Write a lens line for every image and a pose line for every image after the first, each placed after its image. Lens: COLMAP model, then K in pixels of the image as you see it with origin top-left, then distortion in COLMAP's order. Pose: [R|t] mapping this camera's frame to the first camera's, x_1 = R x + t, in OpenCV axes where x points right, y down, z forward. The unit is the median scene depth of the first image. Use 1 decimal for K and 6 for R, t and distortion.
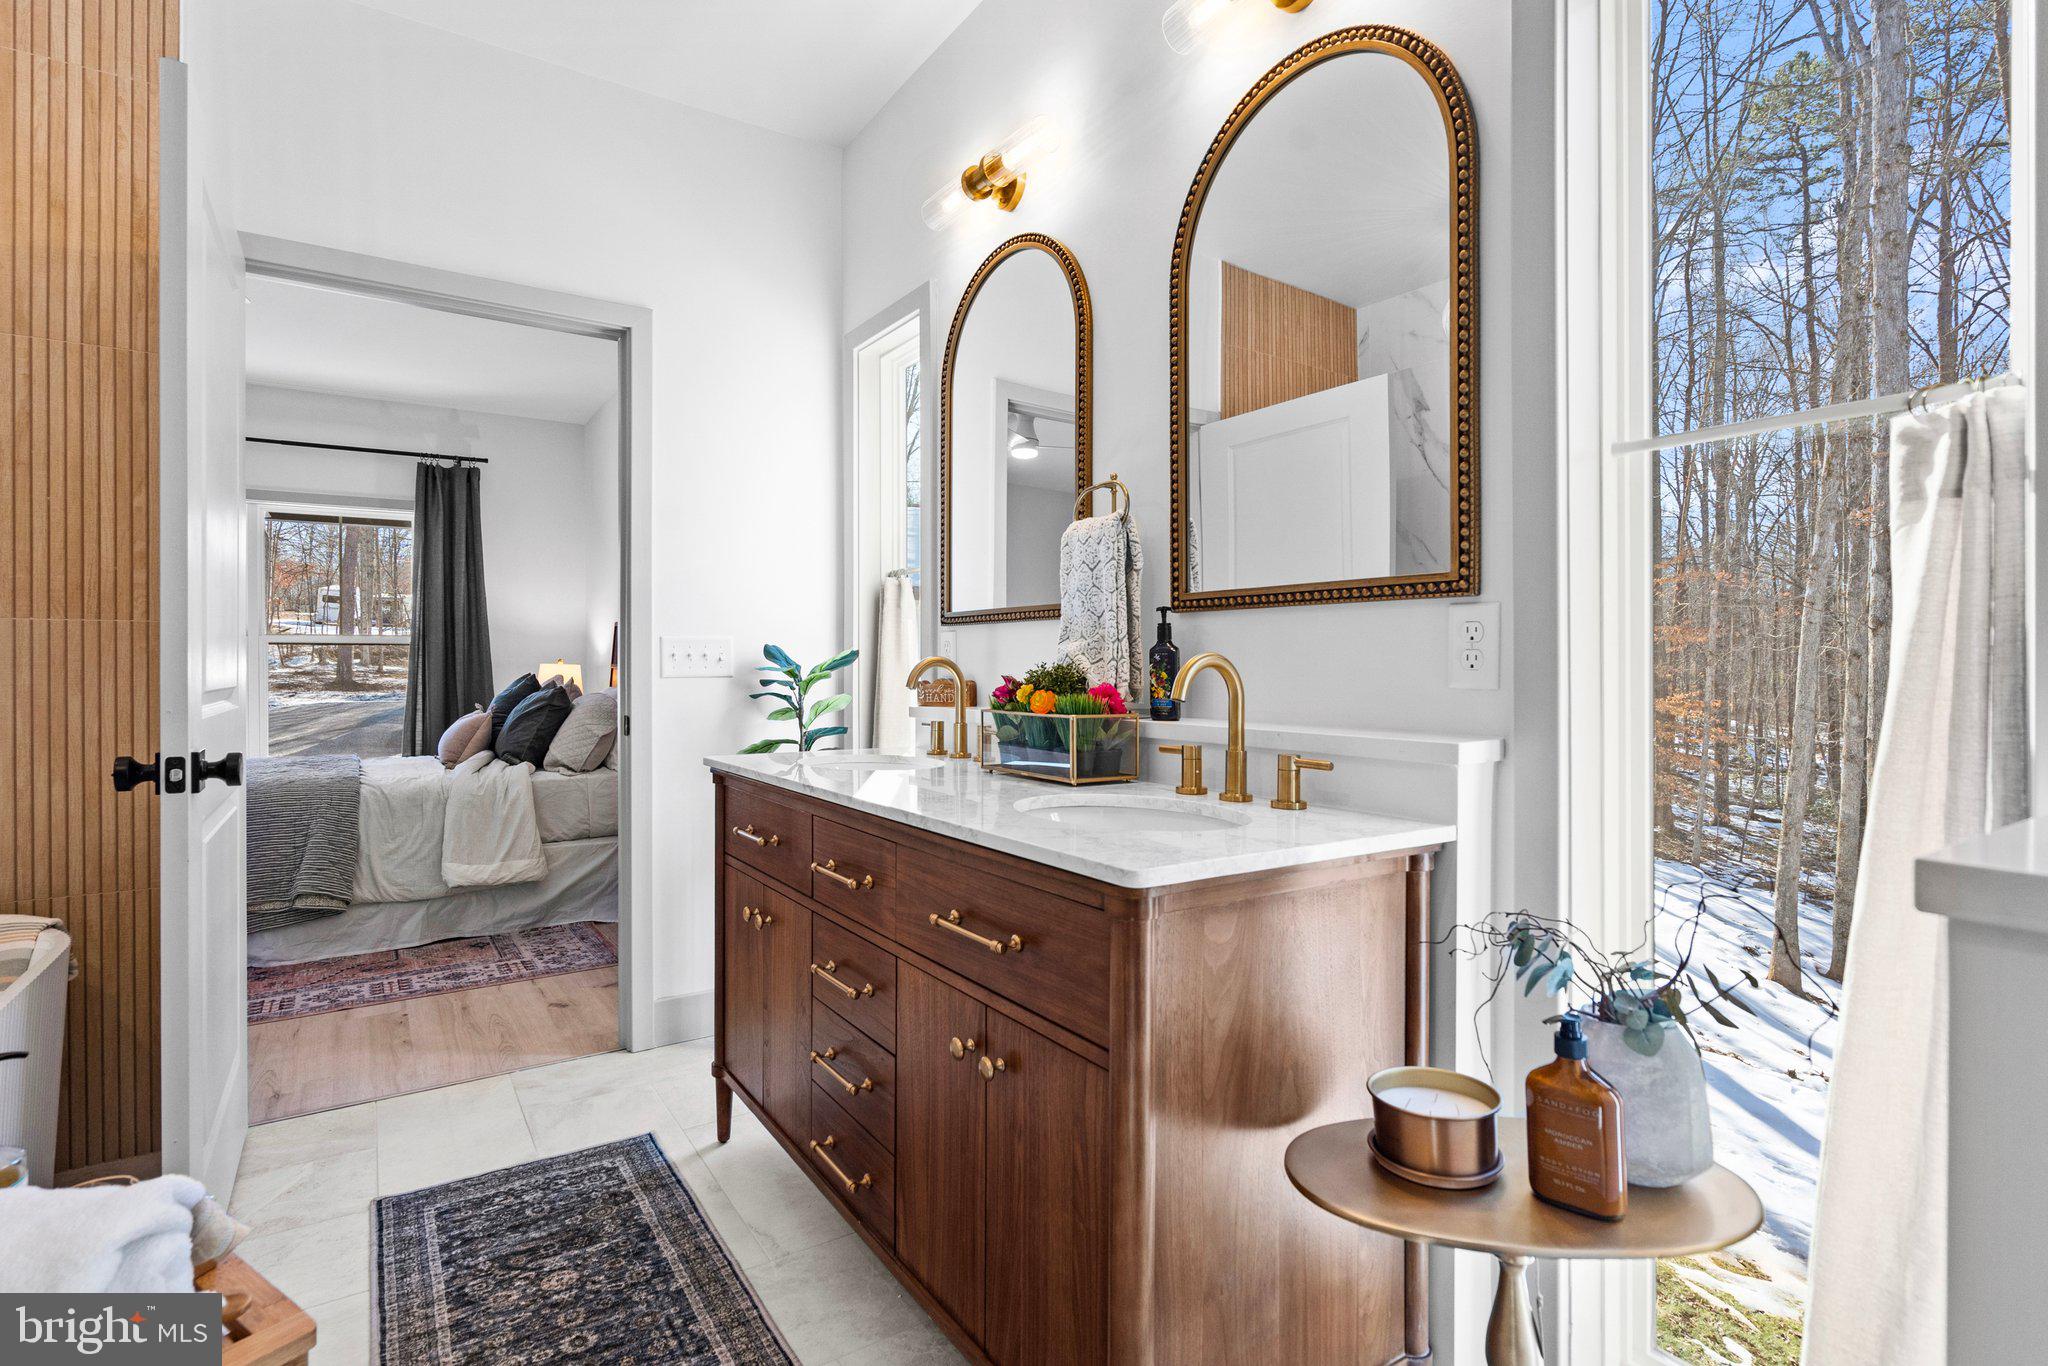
lens RADIAL K [[962.0, 0, 999.1], [0, 962.0, 669.7], [0, 0, 1]] dist [0.000510, 0.000442]
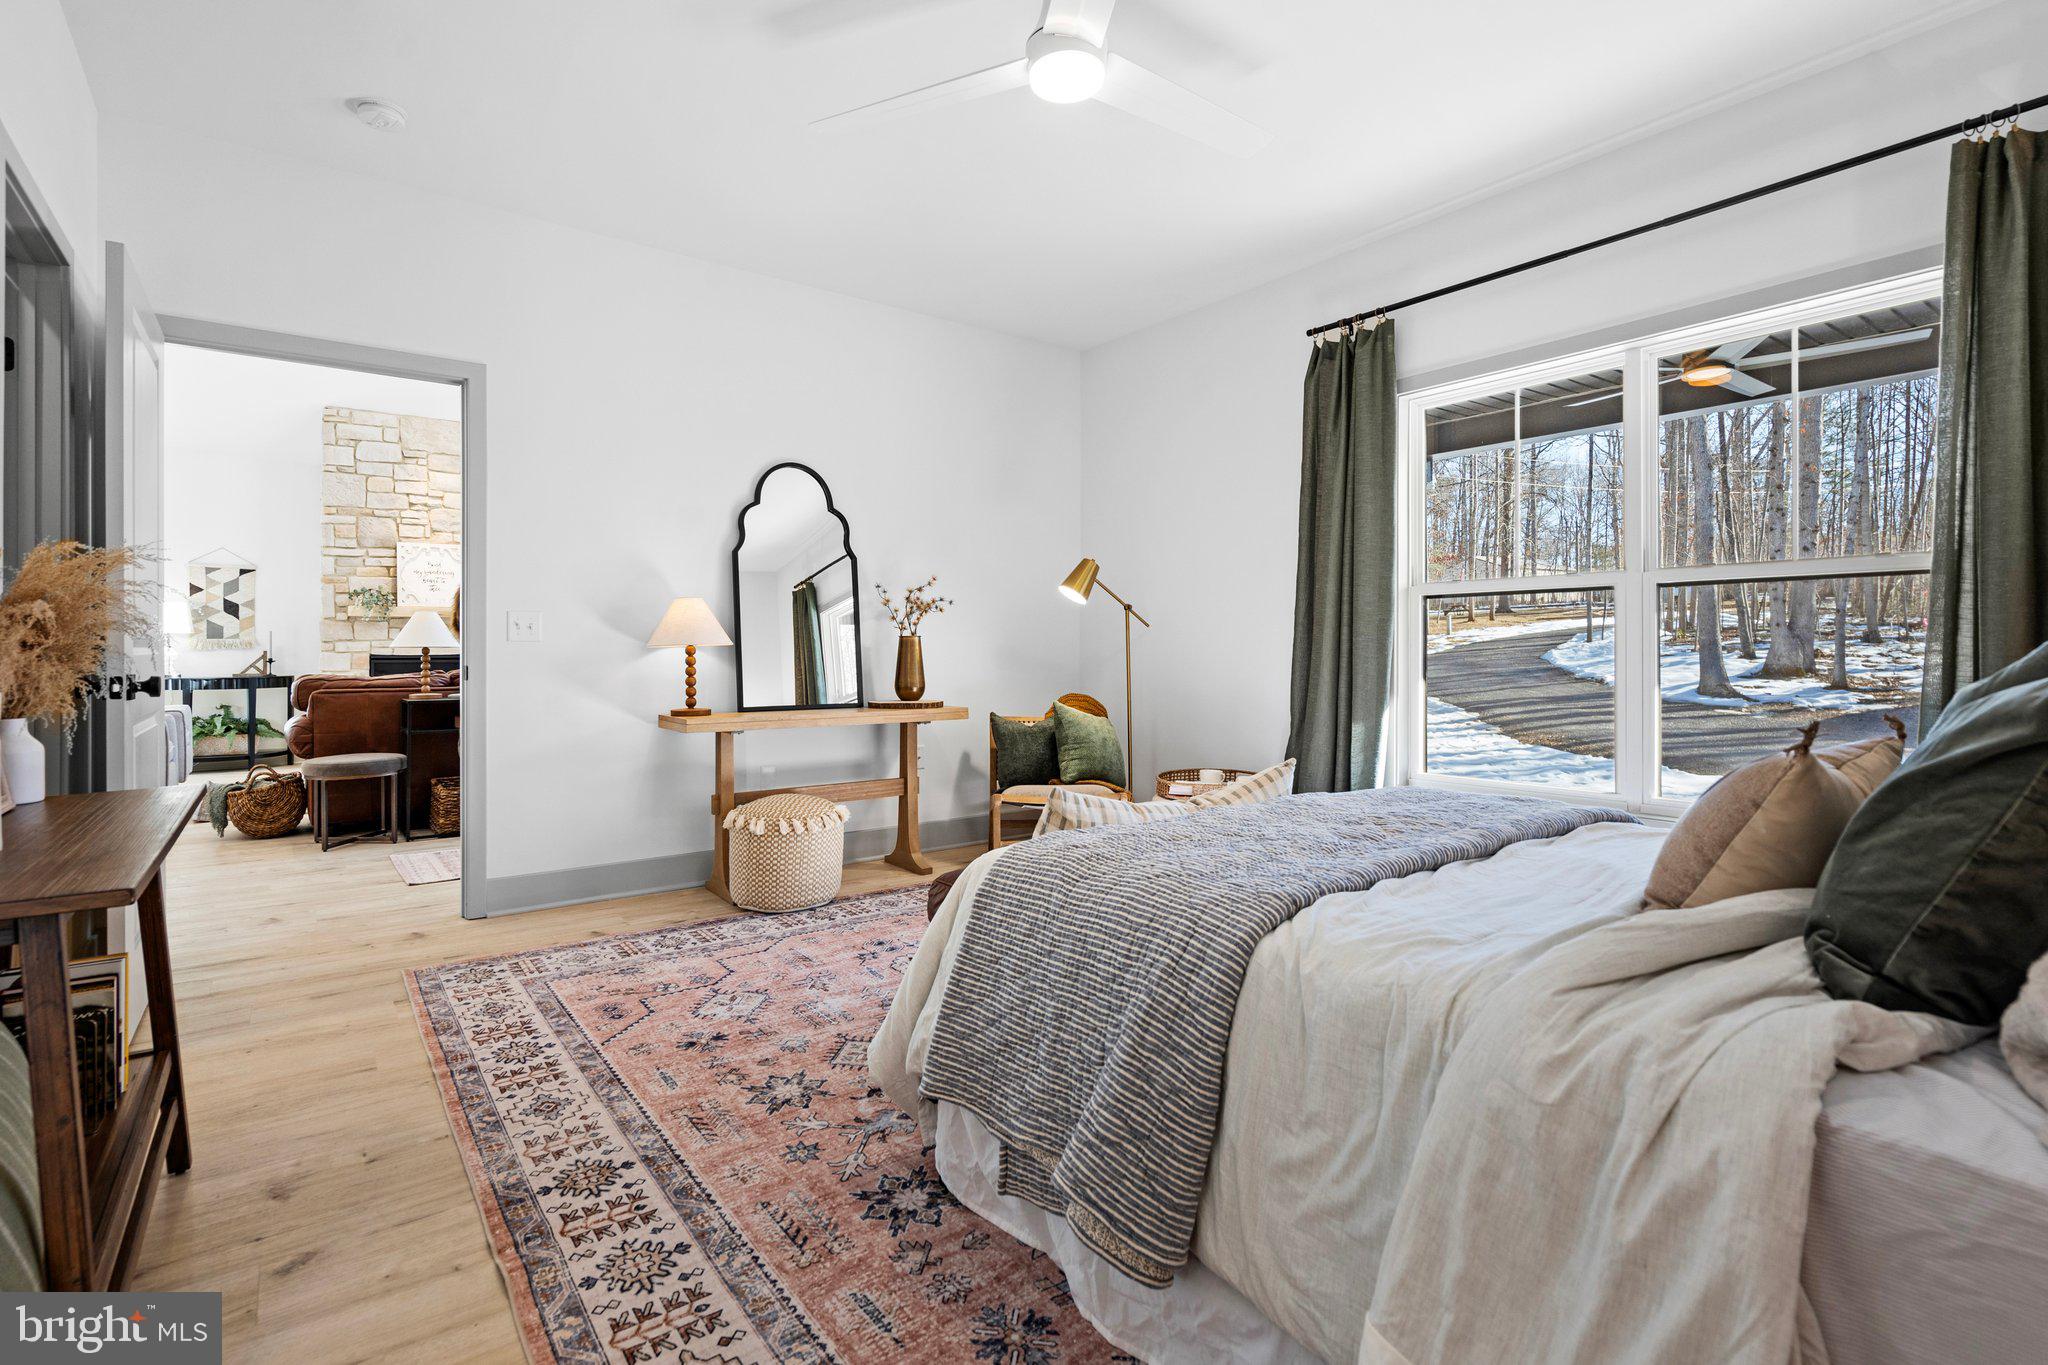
lens RADIAL K [[955.1, 0, 1017.8], [0, 955.1, 640.0], [0, 0, 1]] dist [-0.003066, 0.000406]
pose [[0.056339, -0.010142, -0.998360, -0.317483], [-0.001956, 0.999945, -0.010268, 0.019718], [0.998410, 0.002532, 0.056316, 0.879169]]
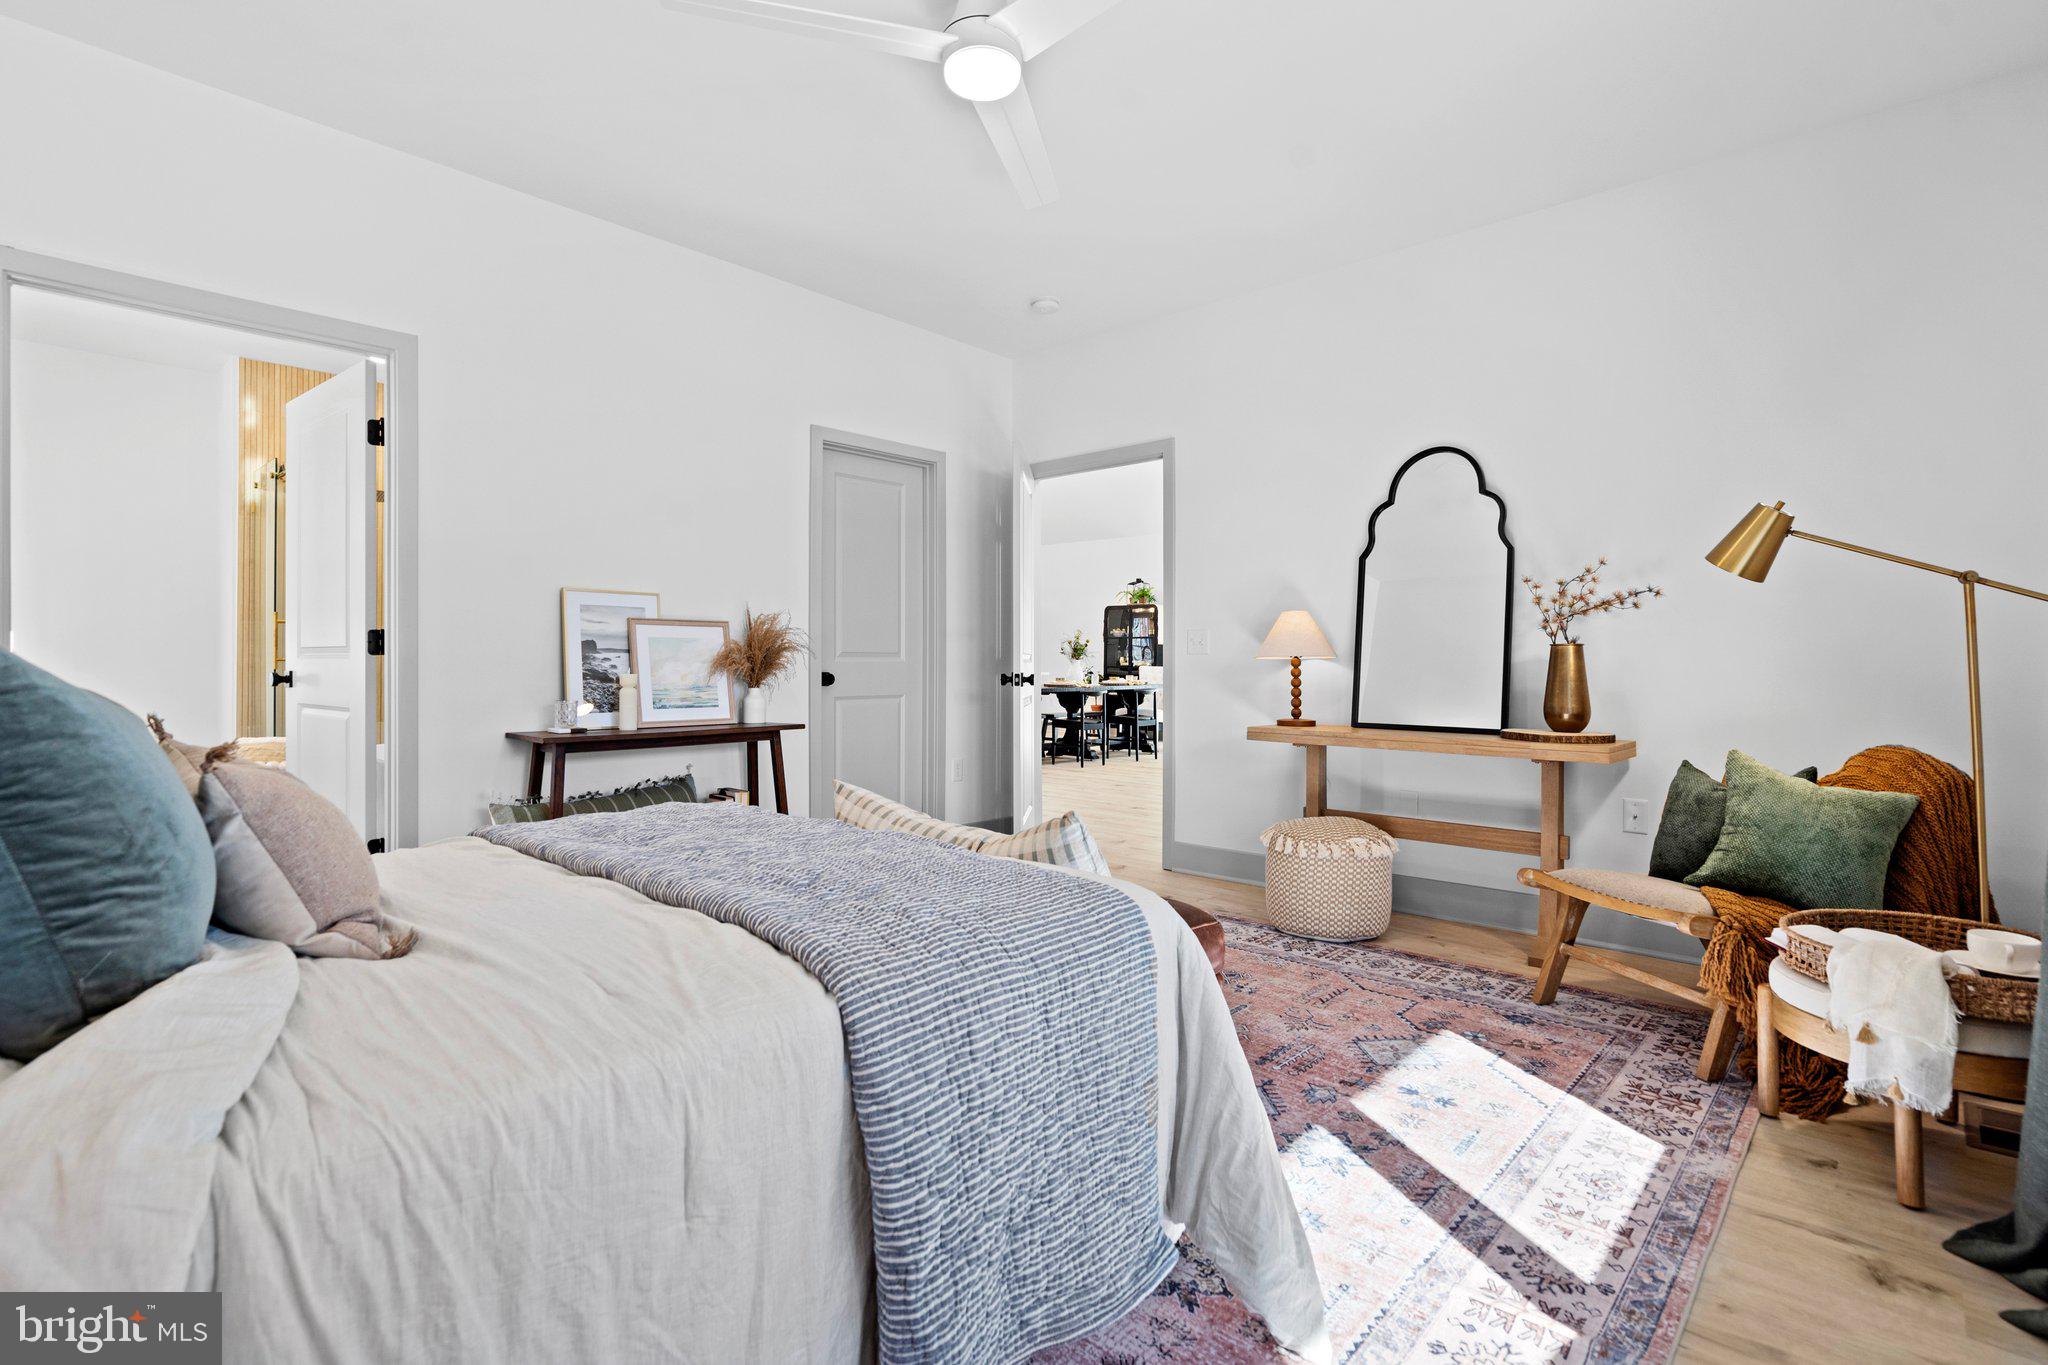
lens RADIAL K [[970.7, 0, 1017.8], [0, 970.7, 656.6], [0, 0, 1]] dist [0.000852, 0.000555]
pose [[-0.973726, -0.003076, -0.227703, -0.828505], [-0.002813, 0.999995, -0.001479, 0.017160], [0.227706, -0.000800, -0.973730, 1.573463]]
